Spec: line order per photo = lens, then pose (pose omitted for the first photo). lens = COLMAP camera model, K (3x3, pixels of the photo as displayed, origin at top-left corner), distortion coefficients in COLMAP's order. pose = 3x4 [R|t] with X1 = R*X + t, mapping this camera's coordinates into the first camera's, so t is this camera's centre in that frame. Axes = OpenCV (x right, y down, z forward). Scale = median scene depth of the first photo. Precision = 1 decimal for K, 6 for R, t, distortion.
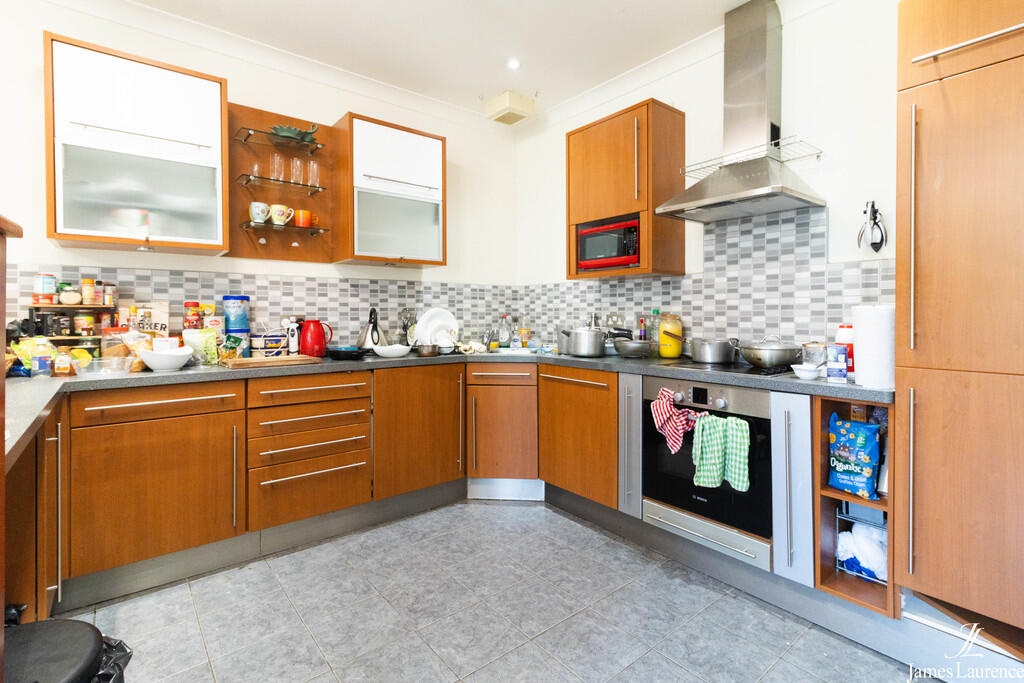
lens RADIAL K [[478.0, 0, 510.9], [0, 478.0, 318.8], [0, 0, 1]] dist [0.001578, 0.000434]
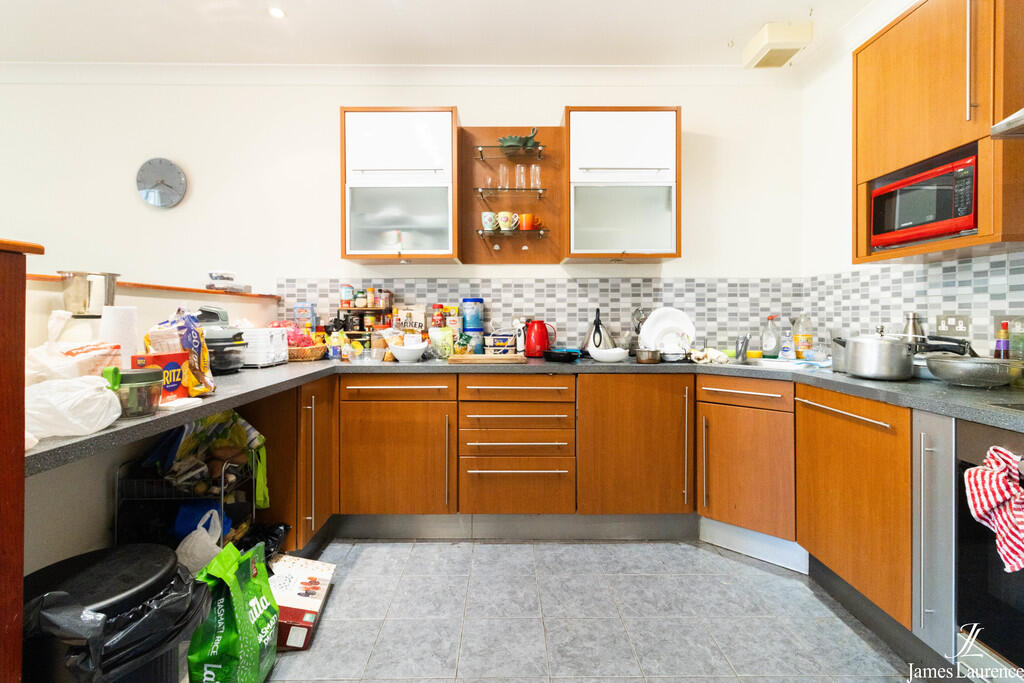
lens RADIAL K [[478.0, 0, 510.9], [0, 478.0, 318.8], [0, 0, 1]] dist [0.001578, 0.000434]
pose [[0.781306, 0.004001, -0.624135, 0.182542], [-0.006155, 0.999980, -0.001295, 0.000530], [0.624118, 0.004853, 0.781315, 0.173530]]
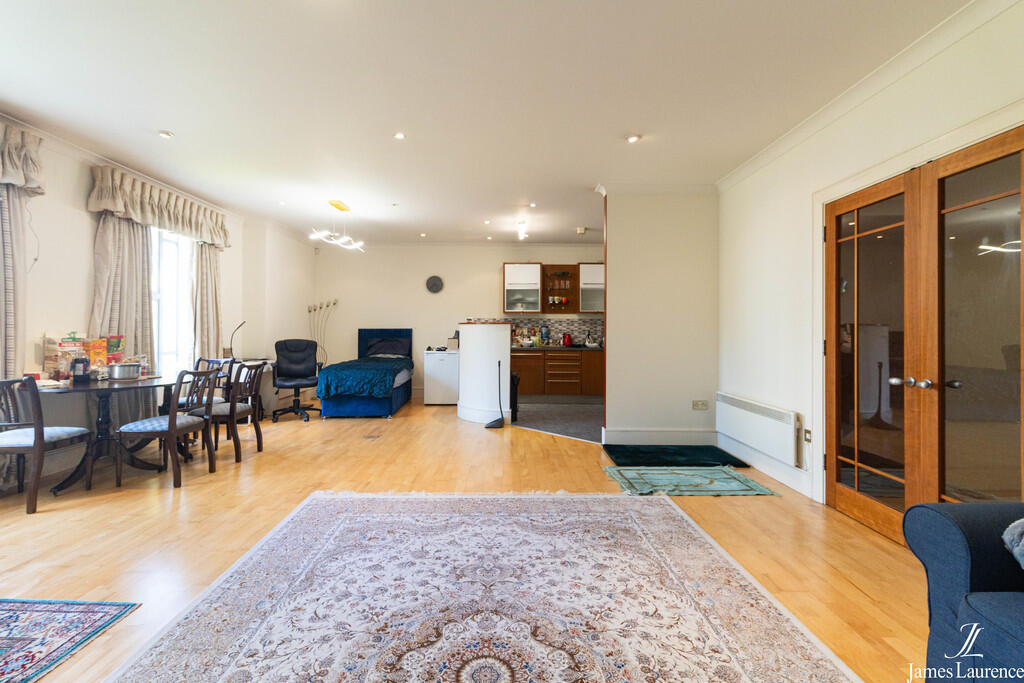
lens RADIAL K [[471.9, 0, 513.8], [0, 471.9, 332.3], [0, 0, 1]] dist [0.004122, 0.000688]
pose [[0.782254, 0.002879, -0.622953, 1.145893], [-0.012144, 0.999870, -0.010629, 0.027446], [0.622842, 0.015880, 0.782187, -1.486369]]
